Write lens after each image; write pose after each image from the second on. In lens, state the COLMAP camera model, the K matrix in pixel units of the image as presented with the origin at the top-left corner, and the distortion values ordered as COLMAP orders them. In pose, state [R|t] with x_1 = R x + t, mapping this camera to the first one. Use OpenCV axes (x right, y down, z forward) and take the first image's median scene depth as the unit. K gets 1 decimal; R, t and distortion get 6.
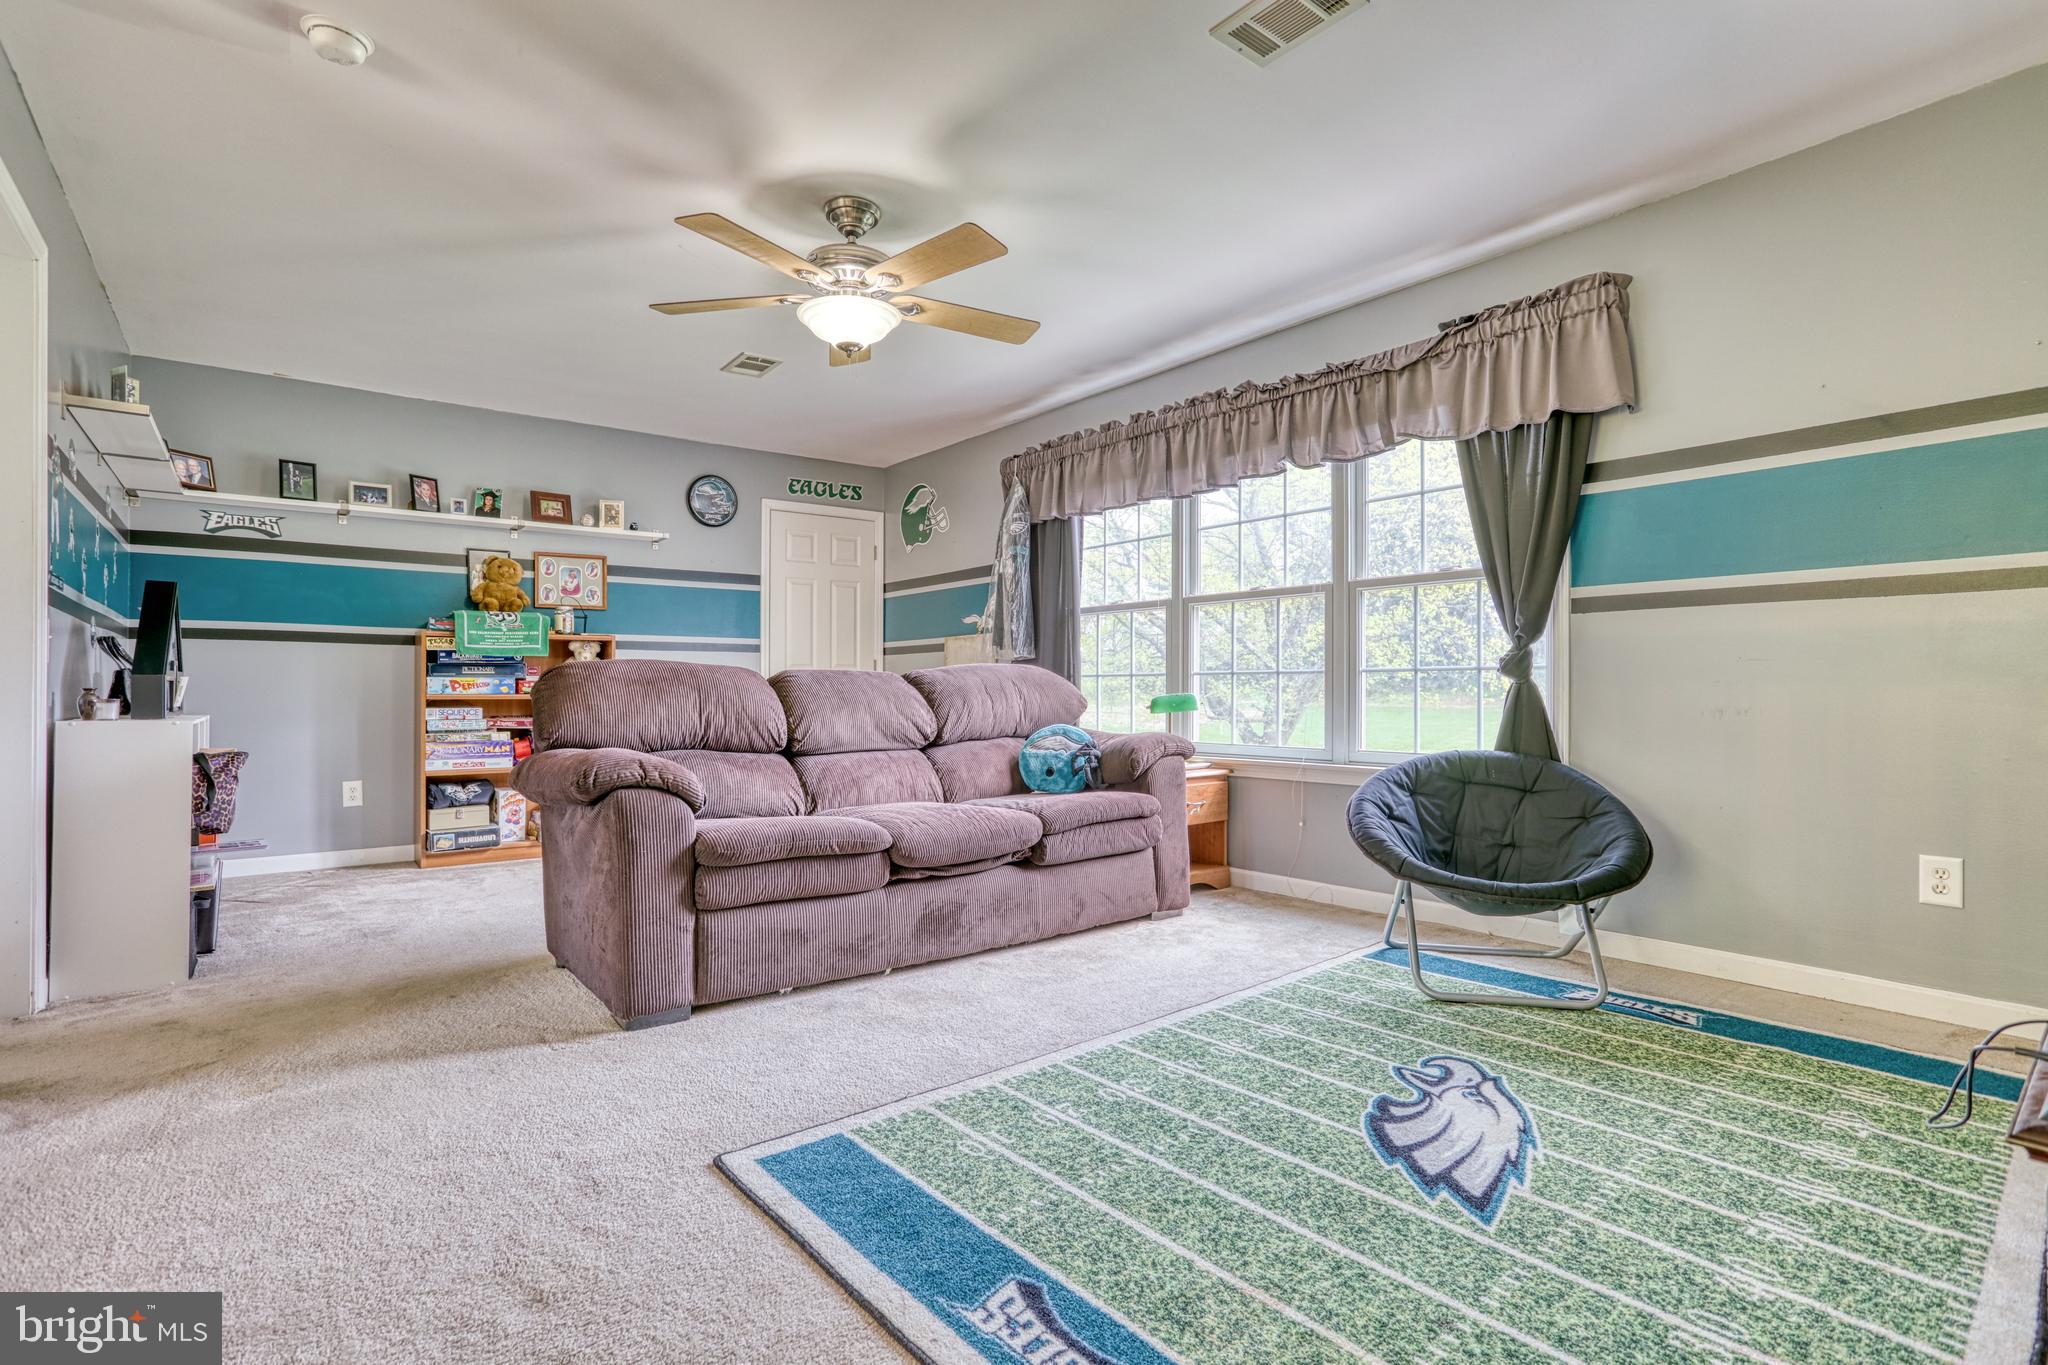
lens RADIAL K [[977.2, 0, 1028.3], [0, 977.2, 678.0], [0, 0, 1]] dist [-0.054979, 0.028676]
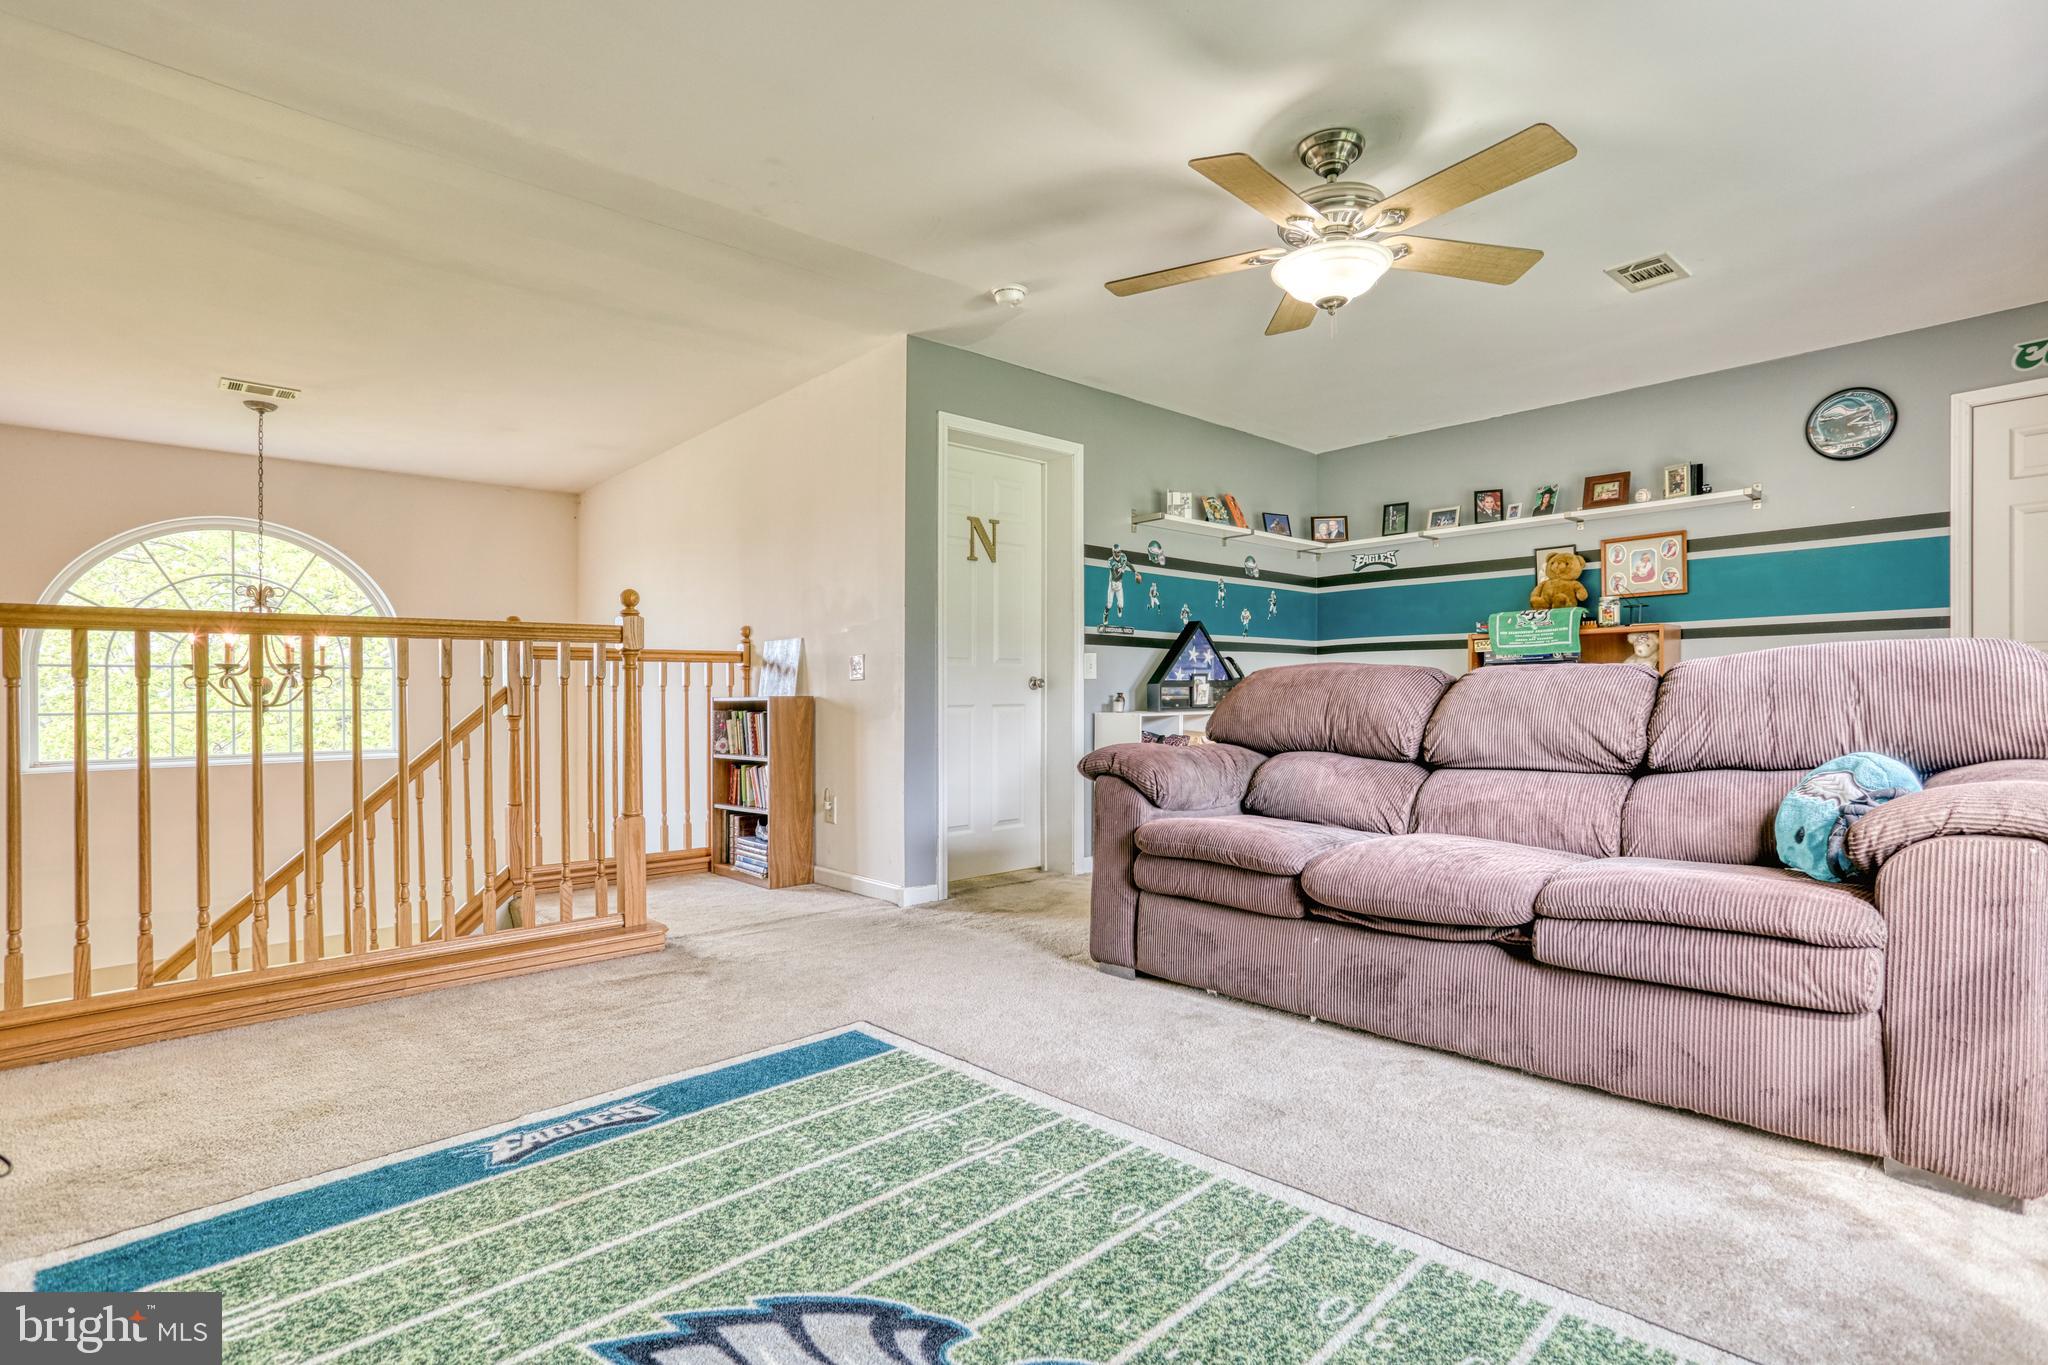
lens RADIAL K [[977.2, 0, 1028.3], [0, 977.2, 678.0], [0, 0, 1]] dist [-0.054979, 0.028676]
pose [[0.079340, -0.015665, -0.996724, 0.681245], [0.024407, 0.999607, -0.013767, 0.004039], [0.996549, -0.023235, 0.079692, 0.669763]]
